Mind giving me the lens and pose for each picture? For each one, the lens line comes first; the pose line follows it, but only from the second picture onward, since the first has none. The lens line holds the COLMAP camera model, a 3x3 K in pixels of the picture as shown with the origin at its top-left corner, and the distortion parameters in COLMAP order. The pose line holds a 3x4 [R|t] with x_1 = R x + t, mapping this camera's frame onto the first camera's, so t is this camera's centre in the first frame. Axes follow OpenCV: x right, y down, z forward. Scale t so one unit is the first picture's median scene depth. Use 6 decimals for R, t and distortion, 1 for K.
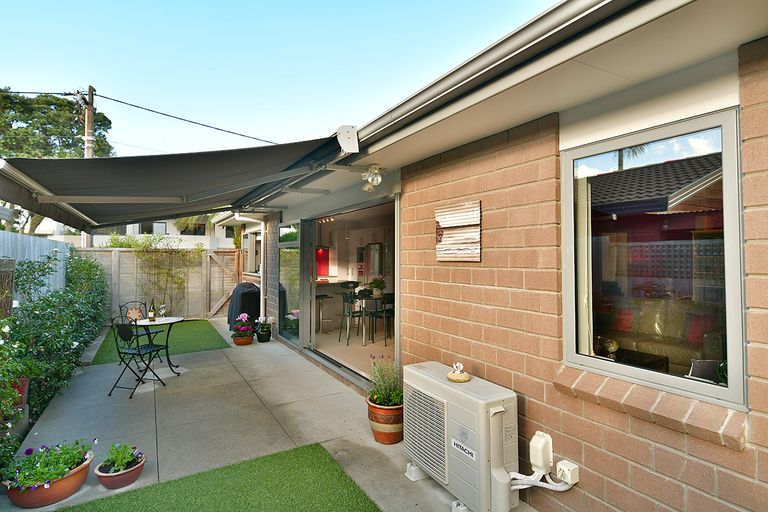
lens RADIAL K [[411.7, 0, 384.4], [0, 411.7, 253.2], [0, 0, 1]] dist [0.015216, 0.001205]
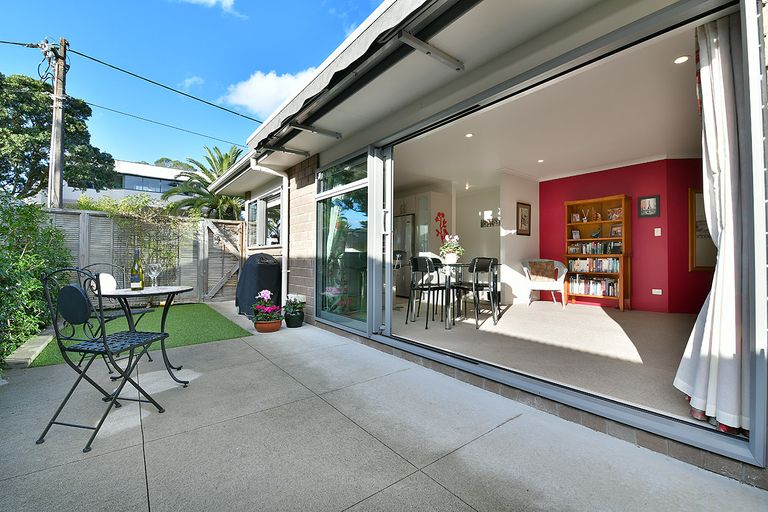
lens RADIAL K [[332.2, 0, 384.5], [0, 332.2, 257.3], [0, 0, 1]] dist [-0.015497, -0.001914]
pose [[0.990233, 0.005045, 0.139332, -0.279250], [-0.005423, 0.999983, 0.002330, 0.111955], [-0.139318, -0.003063, 0.990243, 0.495462]]
